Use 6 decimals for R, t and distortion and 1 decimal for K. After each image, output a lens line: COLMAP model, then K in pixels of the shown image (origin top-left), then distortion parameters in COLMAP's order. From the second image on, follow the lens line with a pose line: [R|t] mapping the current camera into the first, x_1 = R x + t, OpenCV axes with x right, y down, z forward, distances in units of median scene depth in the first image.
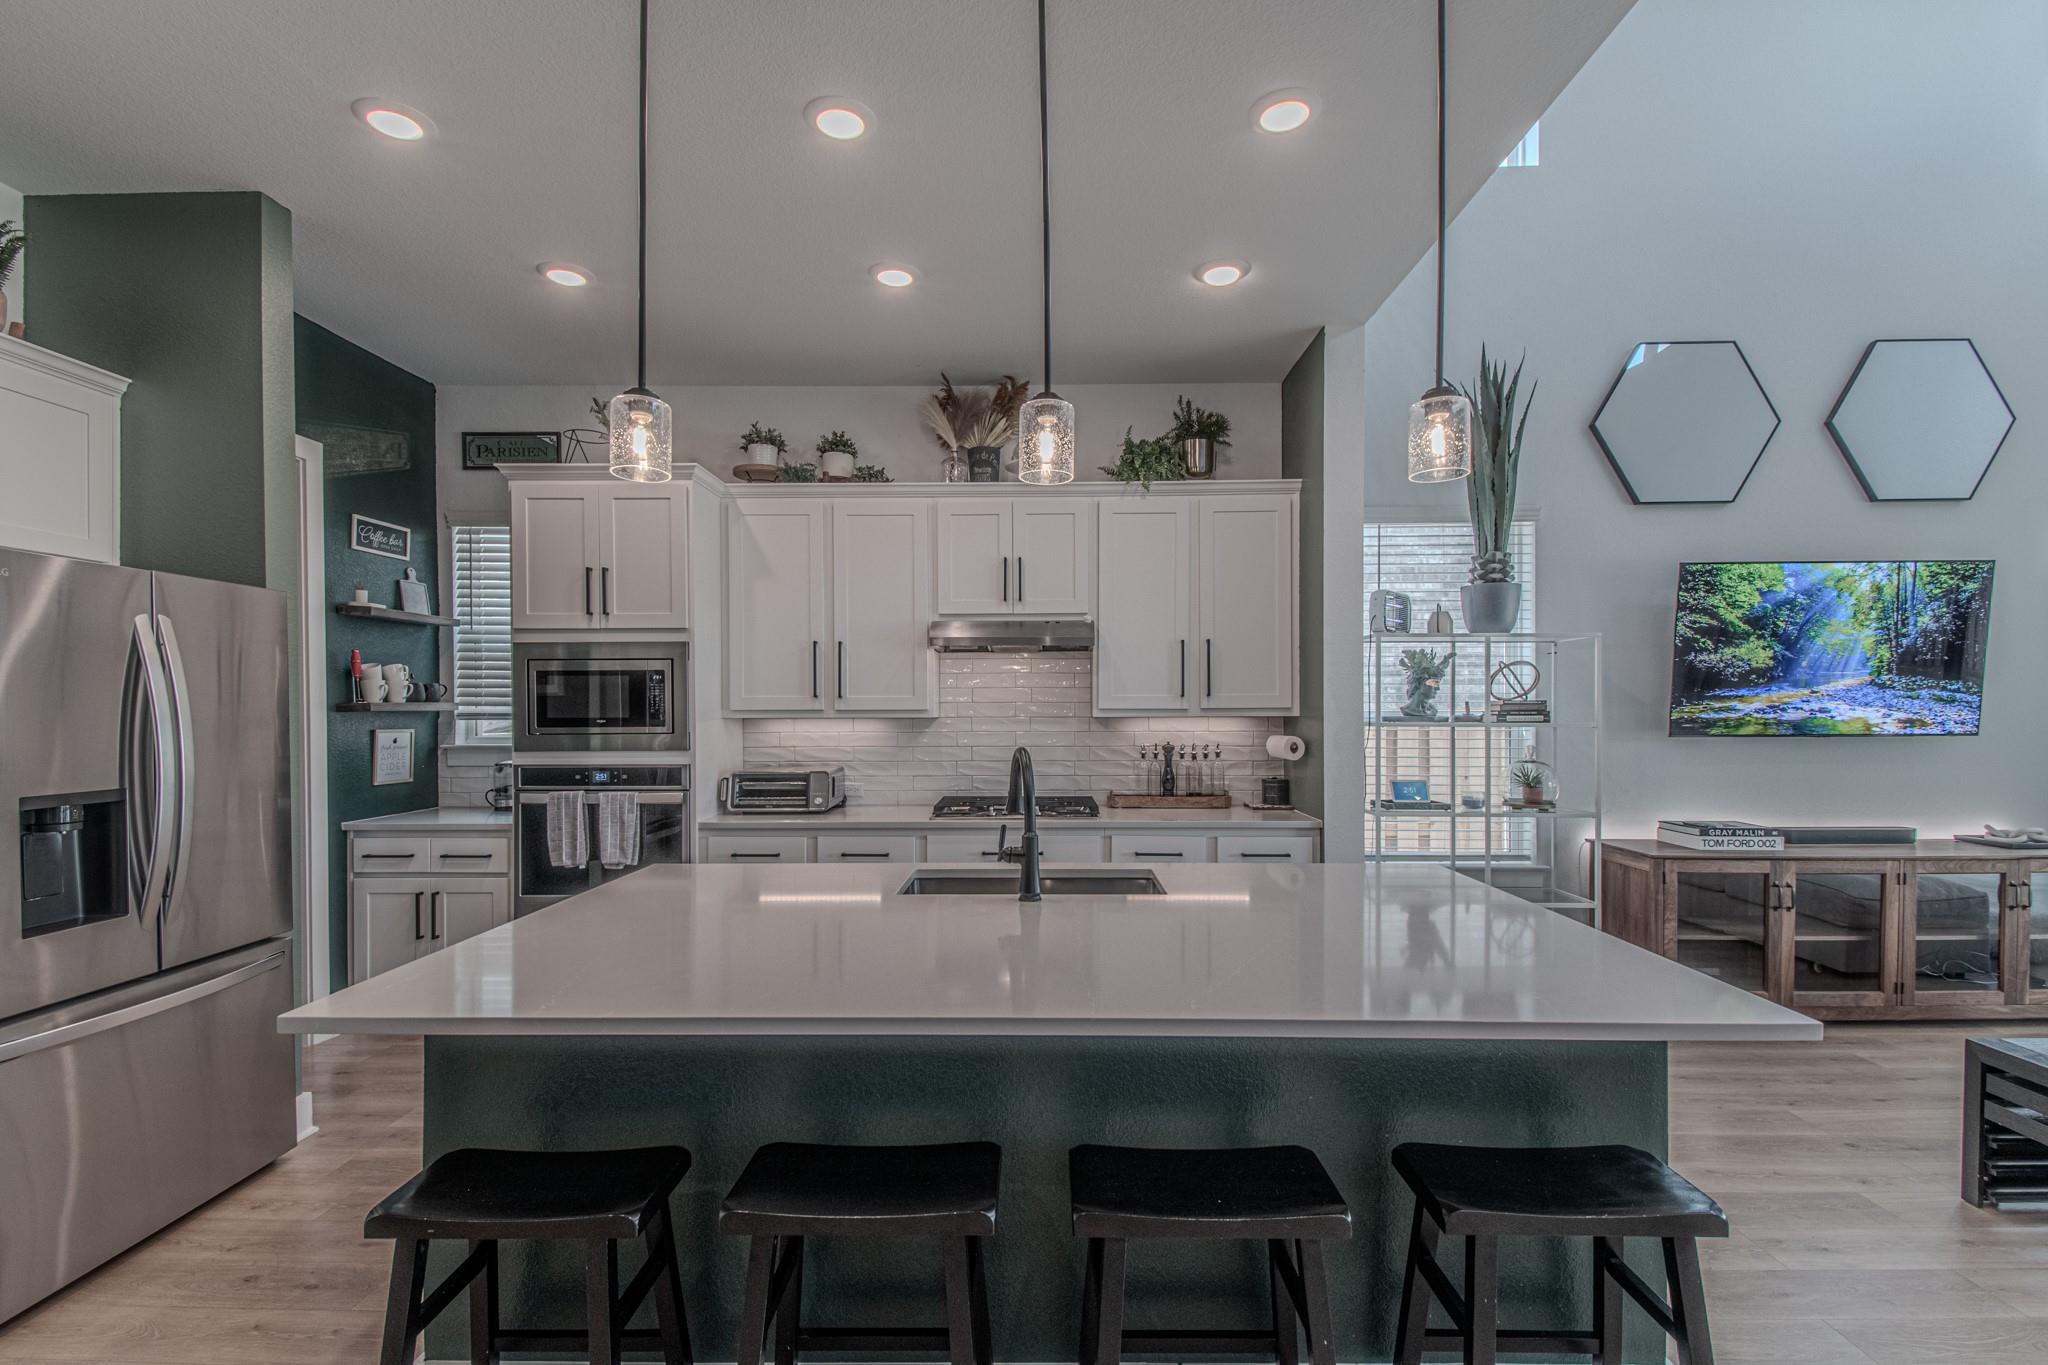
lens RADIAL K [[914.1, 0, 1029.4], [0, 914.1, 715.3], [0, 0, 1]] dist [0.044605, -0.022504]
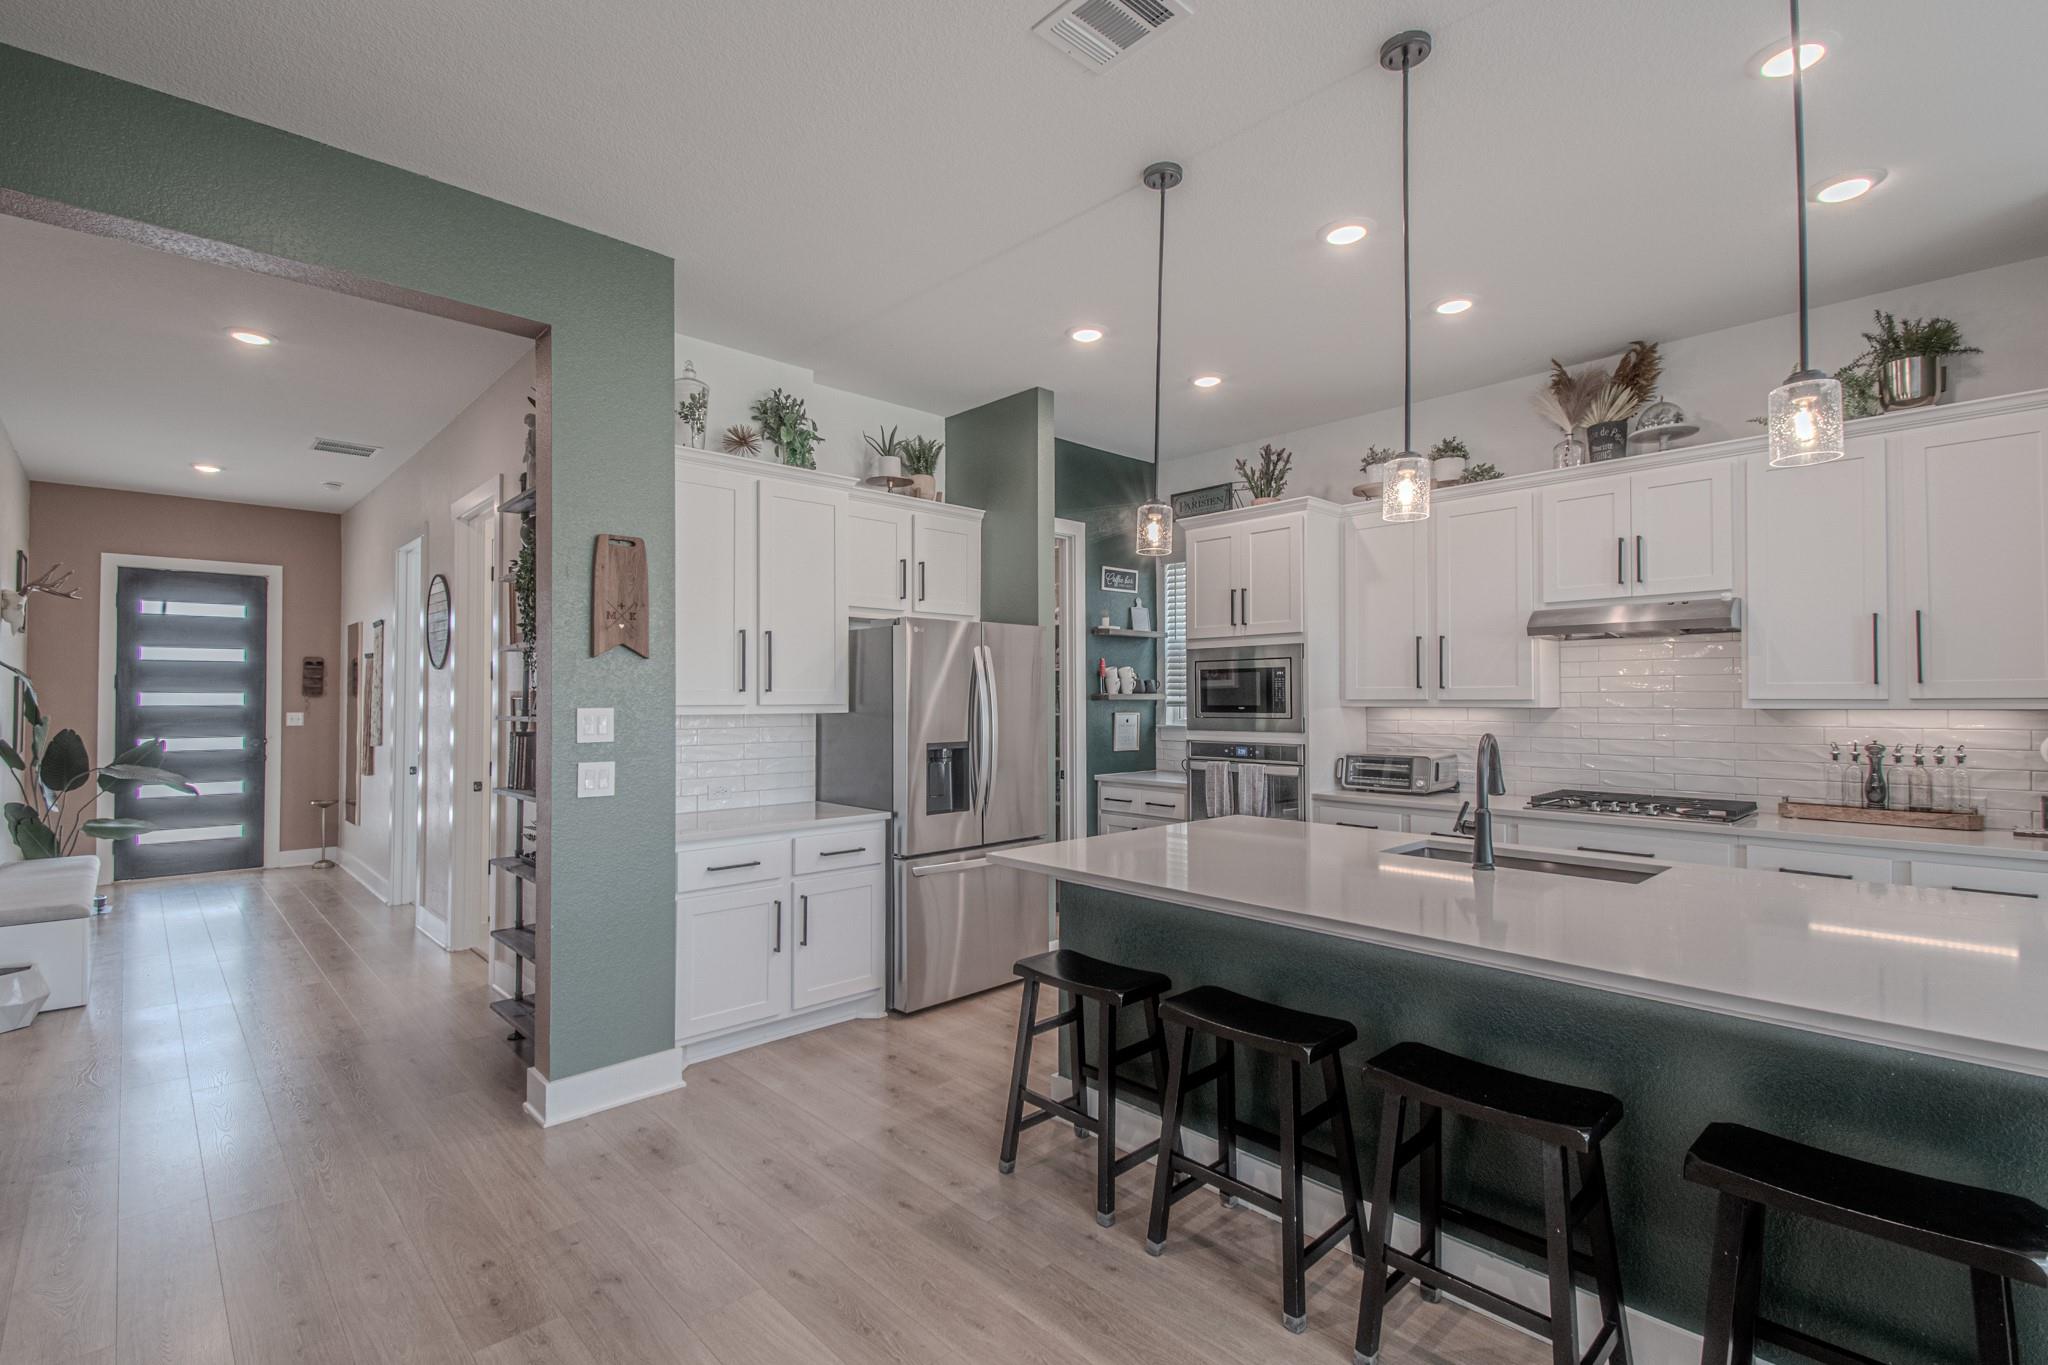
lens RADIAL K [[954.7, 0, 1024.0], [0, 954.7, 682.5], [0, 0, 1]] dist [0.048331, -0.026361]
pose [[0.691475, -0.011033, -0.722316, 0.267126], [-0.005075, 0.999784, -0.020130, -0.000744], [0.722383, 0.017585, 0.691270, -0.128393]]
